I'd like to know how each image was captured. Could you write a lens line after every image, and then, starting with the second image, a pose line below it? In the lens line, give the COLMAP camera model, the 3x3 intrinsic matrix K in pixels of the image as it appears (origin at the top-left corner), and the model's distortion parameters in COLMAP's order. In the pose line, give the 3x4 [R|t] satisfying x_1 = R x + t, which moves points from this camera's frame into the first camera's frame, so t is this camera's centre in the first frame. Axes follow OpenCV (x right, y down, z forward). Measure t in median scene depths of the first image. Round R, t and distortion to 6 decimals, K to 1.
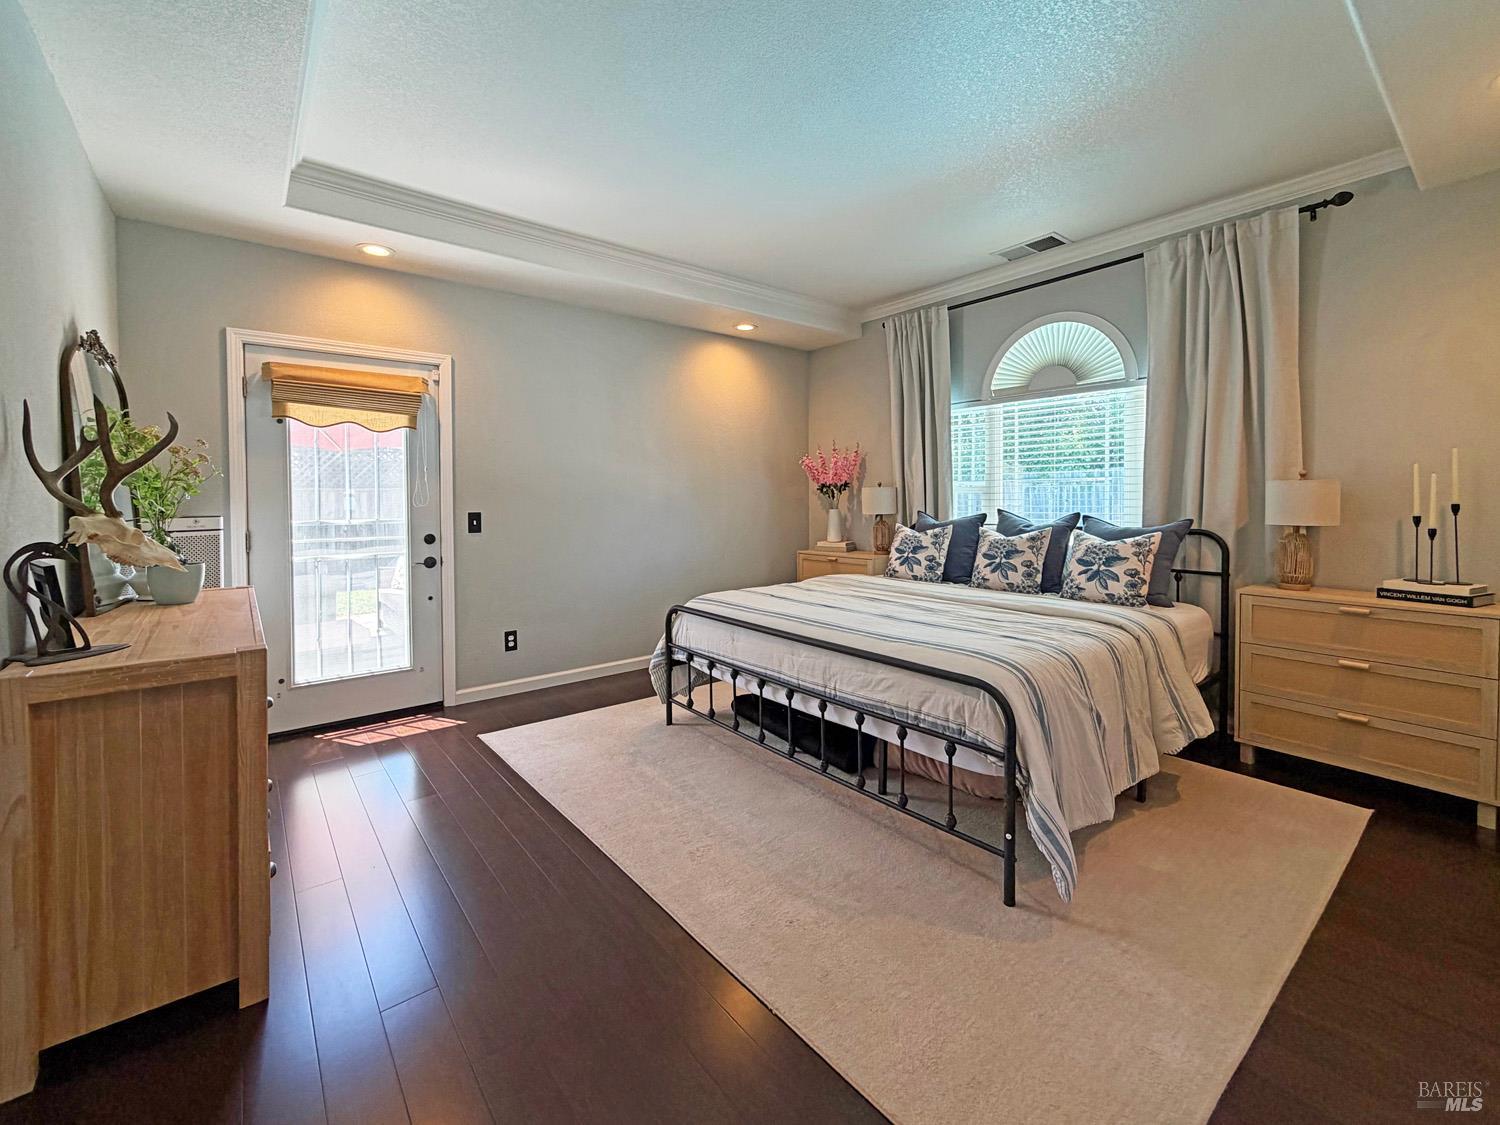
lens RADIAL K [[623.7, 0, 755.8], [0, 623.7, 507.1], [0, 0, 1]] dist [0.001095, 0.000195]
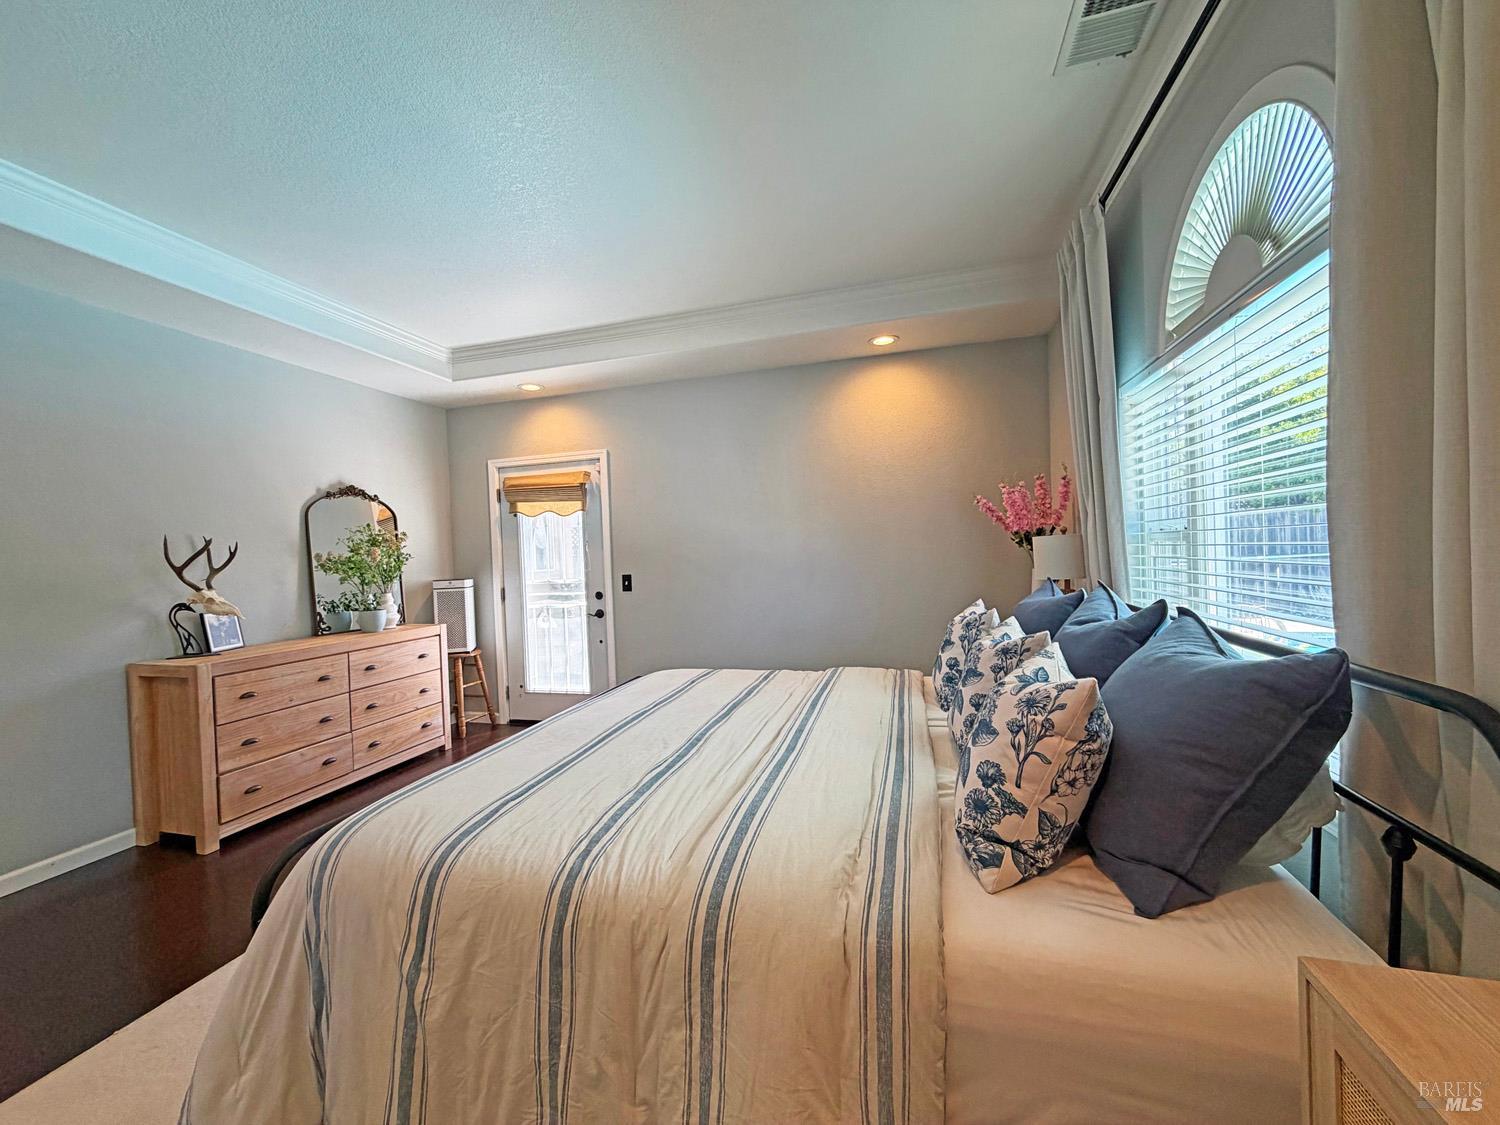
lens RADIAL K [[596.1, 0, 741.7], [0, 596.1, 561.5], [0, 0, 1]] dist [0.000287, -0.000288]
pose [[0.584648, -0.003263, -0.811280, 0.656922], [0.021829, 0.999693, 0.011711, -0.027252], [0.810993, -0.024556, 0.584540, 0.533535]]
